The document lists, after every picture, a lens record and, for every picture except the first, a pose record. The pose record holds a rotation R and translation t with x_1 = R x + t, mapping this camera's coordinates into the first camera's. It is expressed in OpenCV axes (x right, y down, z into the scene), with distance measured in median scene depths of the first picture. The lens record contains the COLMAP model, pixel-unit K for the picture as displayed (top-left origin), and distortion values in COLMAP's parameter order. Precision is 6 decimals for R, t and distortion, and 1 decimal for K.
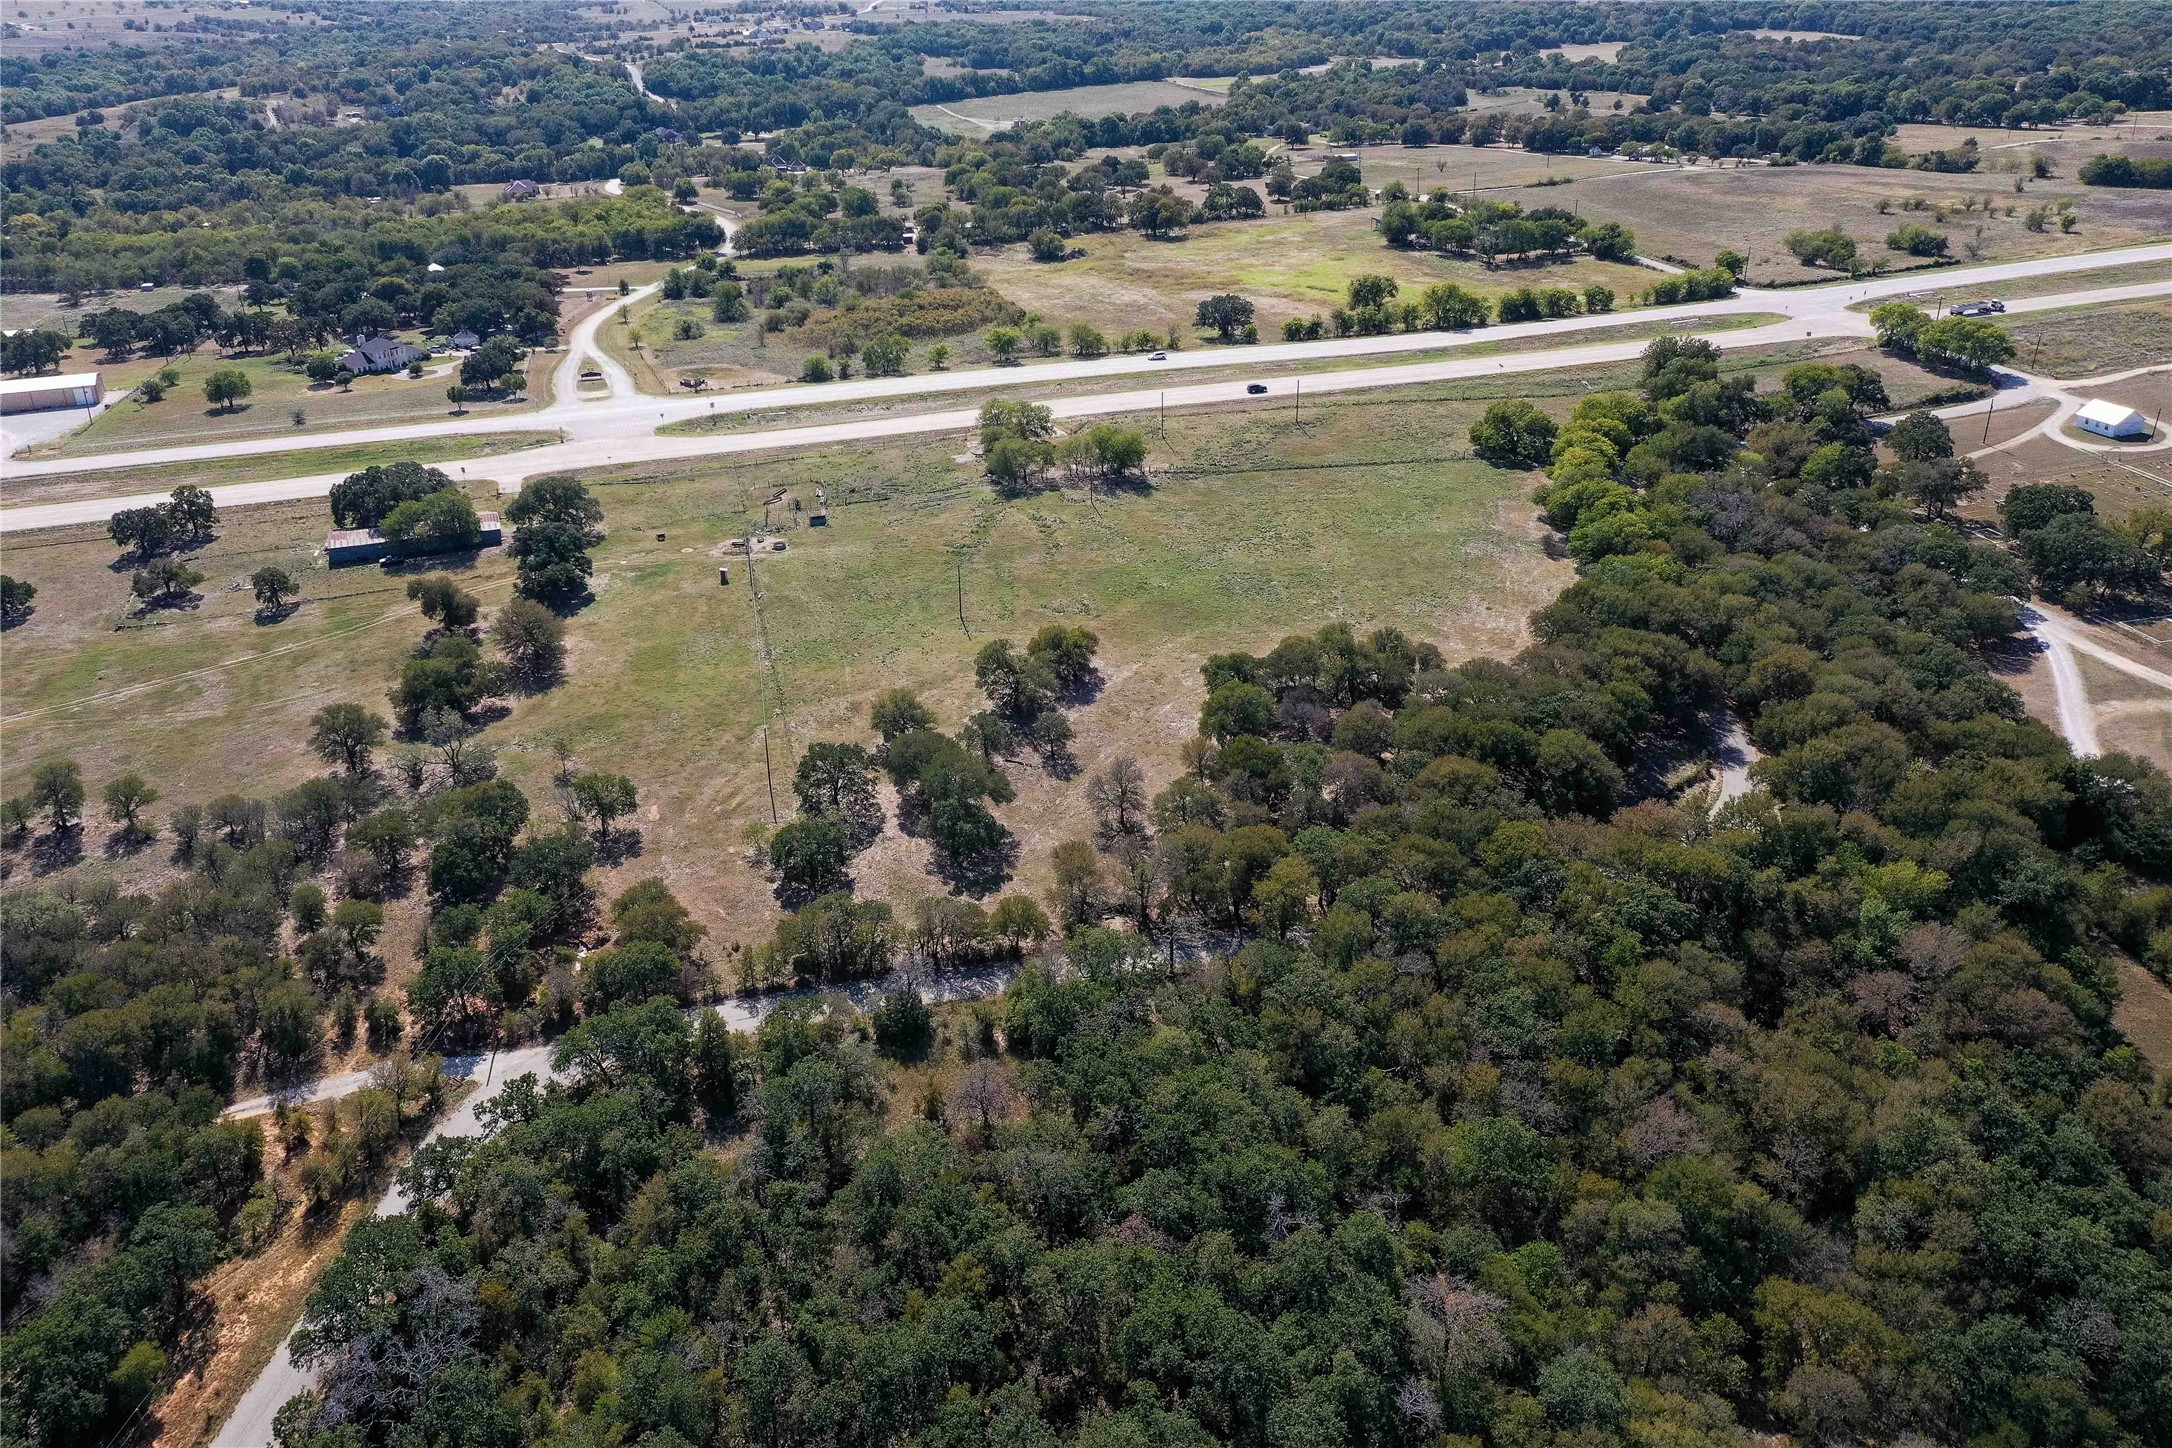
lens RADIAL K [[1715.2, 0, 1090.1], [0, 1715.2, 722.4], [0, 0, 1]] dist [0.000737, 0.010011]
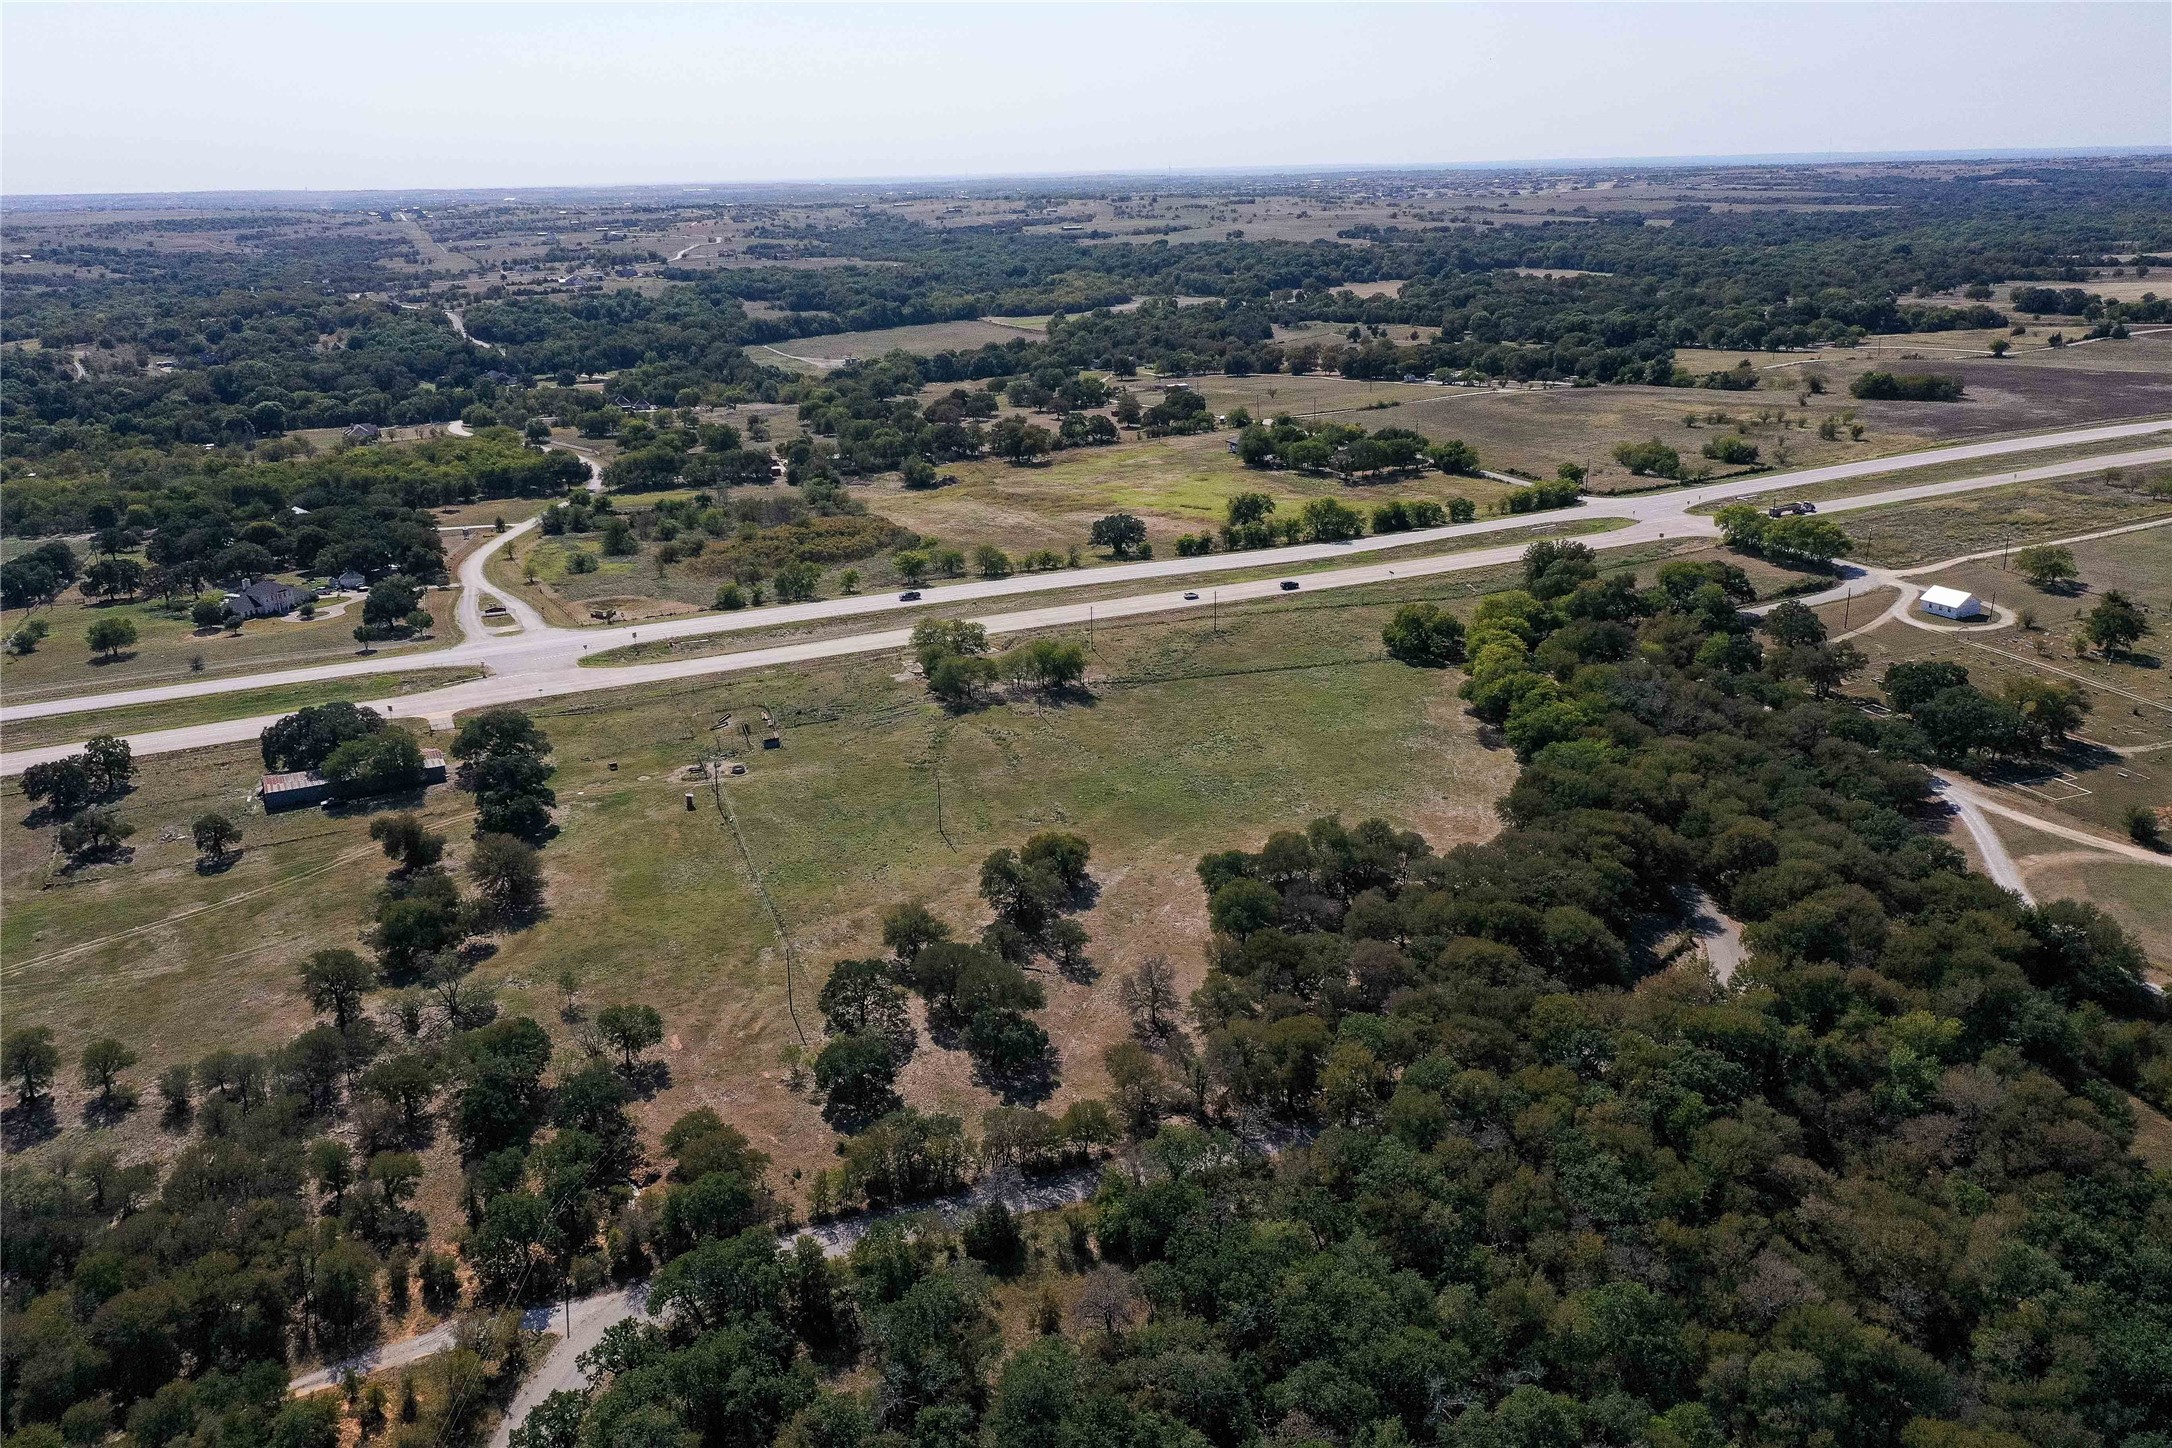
lens RADIAL K [[1715.2, 0, 1086.7], [0, 1715.2, 722.3], [0, 0, 1]] dist [0.000737, 0.010011]
pose [[0.992170, -0.041104, 0.117939, -0.102530], [0.055832, 0.990657, -0.124424, 0.005294], [-0.111722, 0.130035, 0.985195, -0.007587]]
